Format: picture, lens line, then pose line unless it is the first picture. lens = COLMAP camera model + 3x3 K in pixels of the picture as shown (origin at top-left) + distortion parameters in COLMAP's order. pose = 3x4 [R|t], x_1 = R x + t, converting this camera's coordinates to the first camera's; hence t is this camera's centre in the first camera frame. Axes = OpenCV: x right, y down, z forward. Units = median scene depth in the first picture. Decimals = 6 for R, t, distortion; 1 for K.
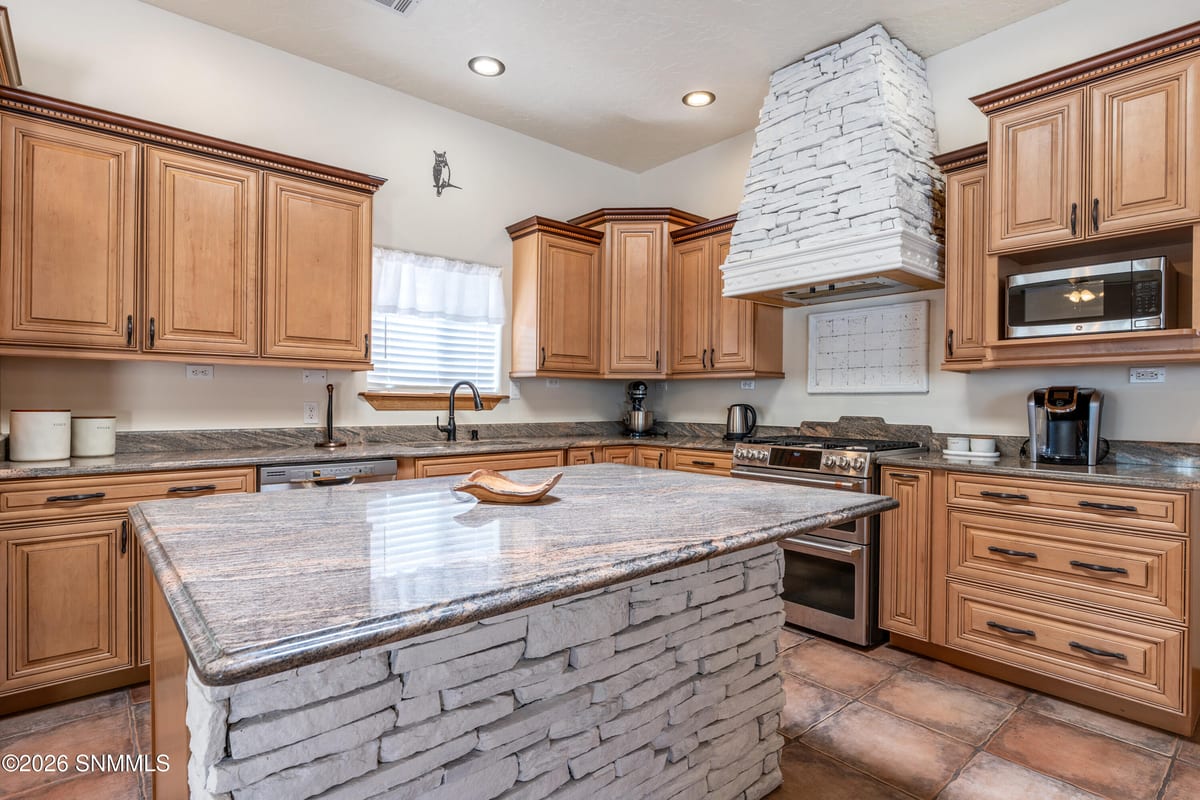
lens RADIAL K [[602.3, 0, 588.4], [0, 602.3, 400.3], [0, 0, 1]] dist [0.000792, -0.001302]
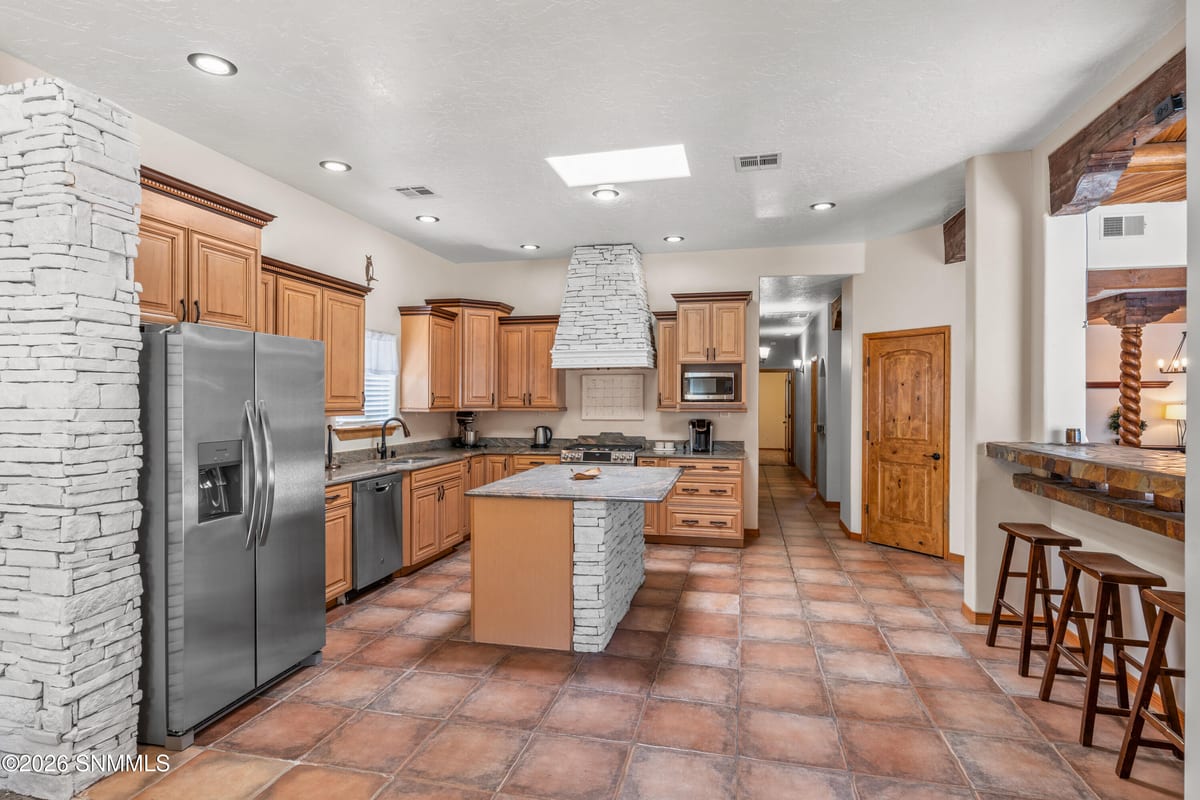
lens RADIAL K [[637.6, 0, 599.2], [0, 637.6, 397.2], [0, 0, 1]] dist [0.010971, 0.001023]
pose [[0.795752, -0.004531, 0.605606, -0.947458], [0.003544, 0.999990, 0.002825, -0.106843], [-0.605613, -0.000102, 0.795760, -0.684245]]
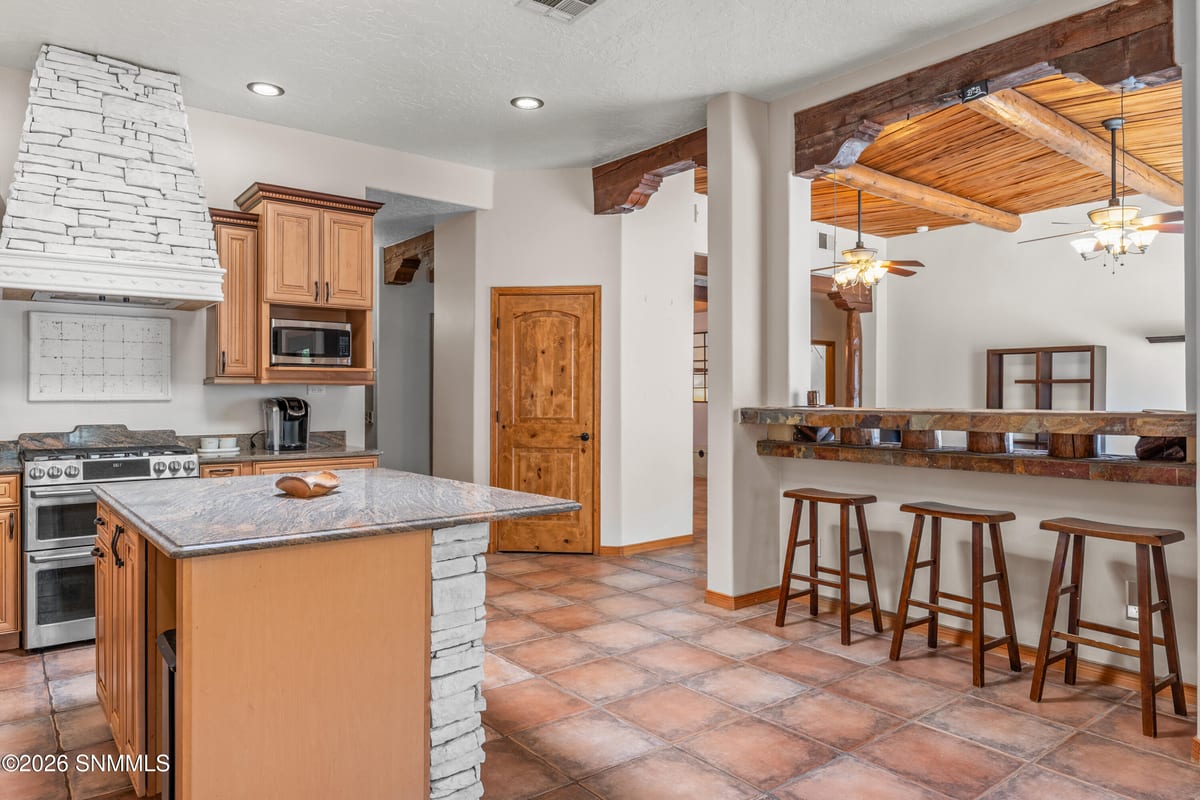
lens RADIAL K [[779.8, 0, 610.2], [0, 779.8, 392.5], [0, 0, 1]] dist [0.011605, -0.002942]
pose [[0.010074, -0.000750, 0.999949, -0.989354], [-0.000127, 1.000000, 0.000751, -0.032510], [-0.999949, -0.000135, 0.010074, 0.178249]]
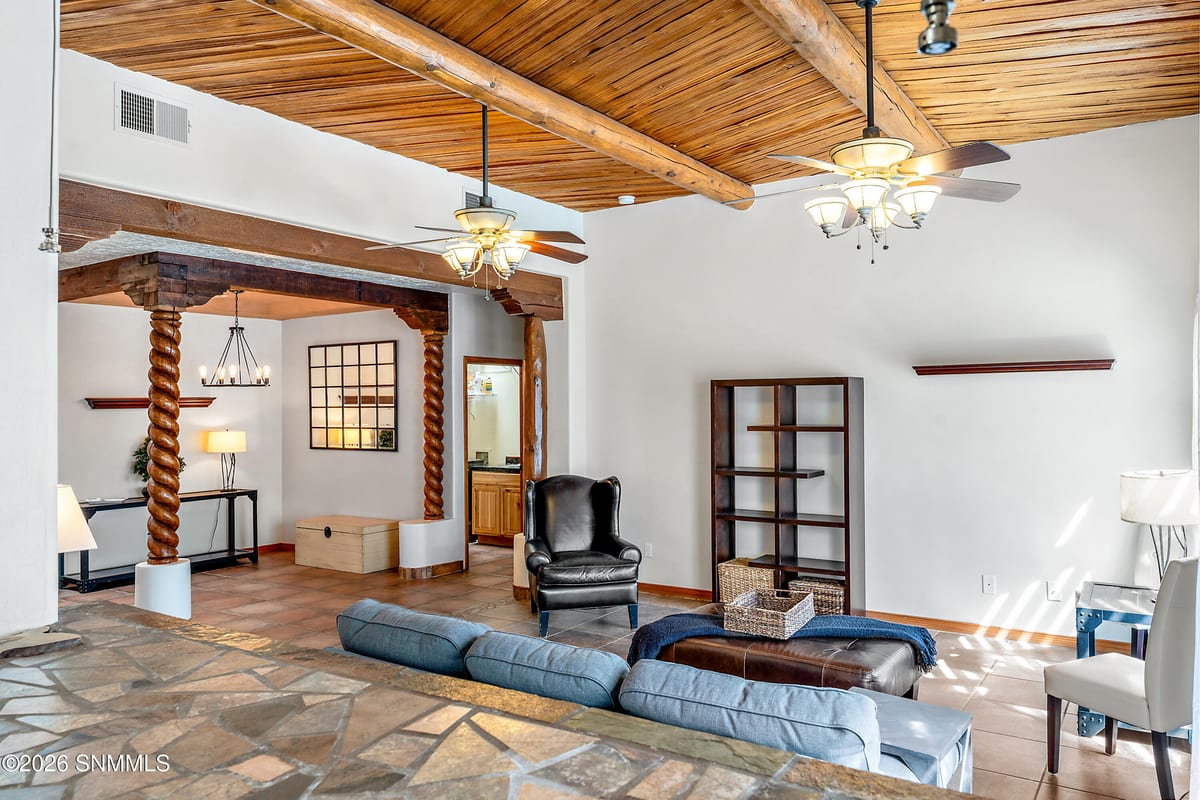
lens RADIAL K [[832.4, 0, 661.5], [0, 832.4, 385.9], [0, 0, 1]] dist [0.002191, -0.006243]
pose [[-0.309011, 0.017529, 0.950897, 0.012876], [0.009888, 0.999835, -0.015217, -0.147086], [-0.951007, 0.004700, -0.309134, -0.446866]]
